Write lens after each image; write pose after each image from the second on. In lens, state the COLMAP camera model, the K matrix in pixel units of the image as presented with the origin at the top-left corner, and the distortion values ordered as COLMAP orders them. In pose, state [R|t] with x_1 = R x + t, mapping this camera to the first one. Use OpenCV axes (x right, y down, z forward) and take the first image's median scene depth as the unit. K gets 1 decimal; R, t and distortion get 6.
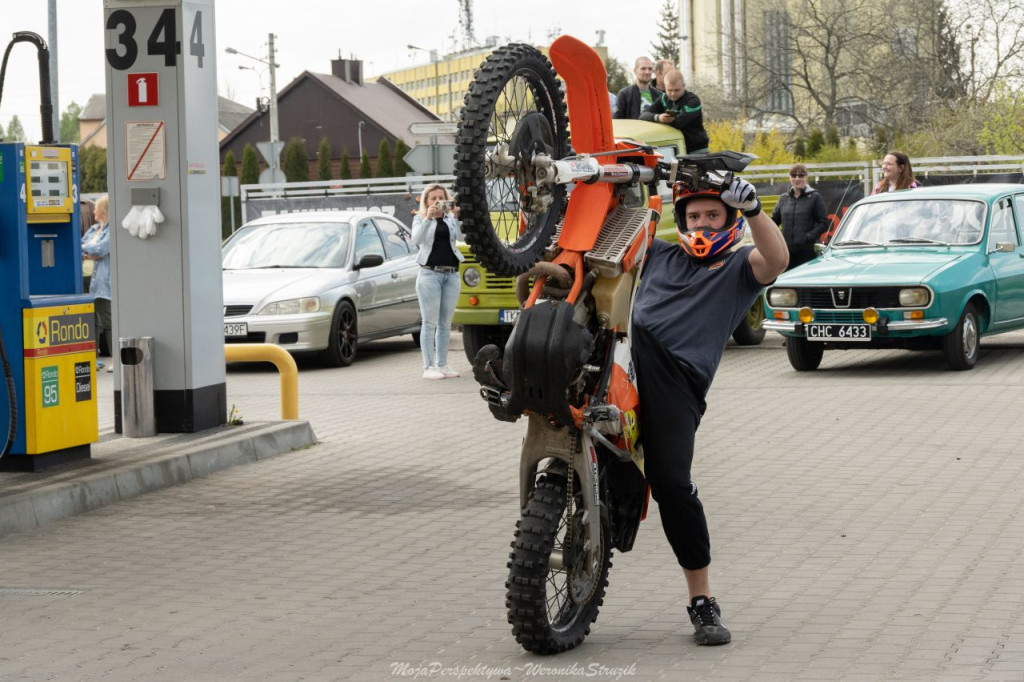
lens RADIAL K [[2944.1, 0, 509.6], [0, 2944.1, 303.6], [0, 0, 1]] dist [0.045696, 0.000000]
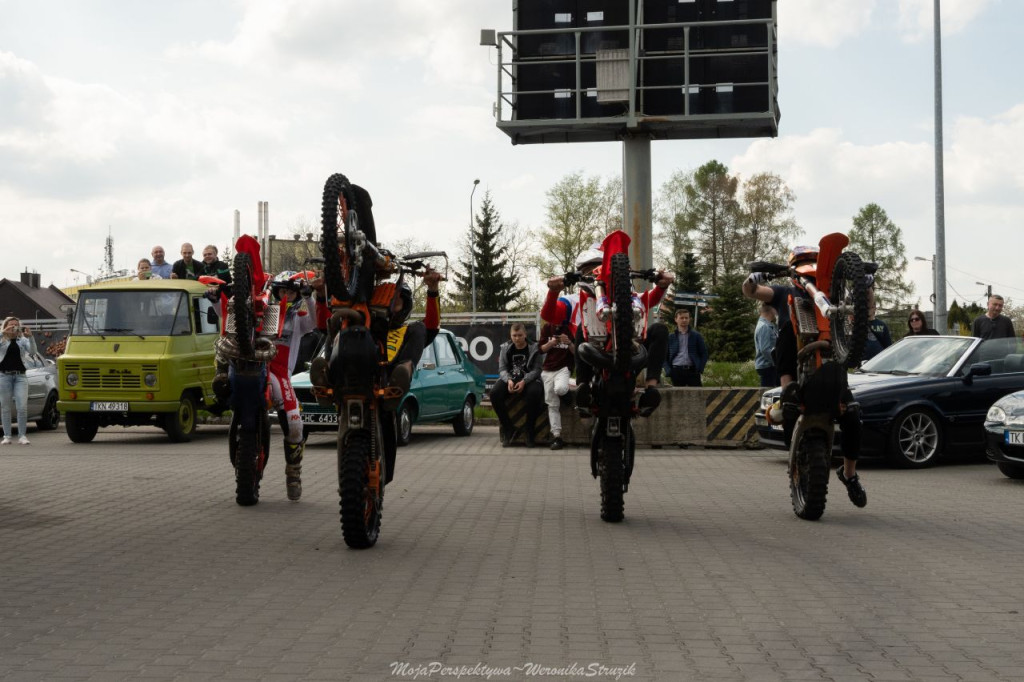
lens RADIAL K [[1645.8, 0, 441.5], [0, 1645.8, 282.9], [0, 0, 1]] dist [0.013084, 0.000000]
pose [[0.982888, 0.035965, 0.180659, 0.018878], [-0.019382, 0.995503, -0.092728, 0.016488], [-0.183182, 0.087640, 0.979165, 0.159891]]
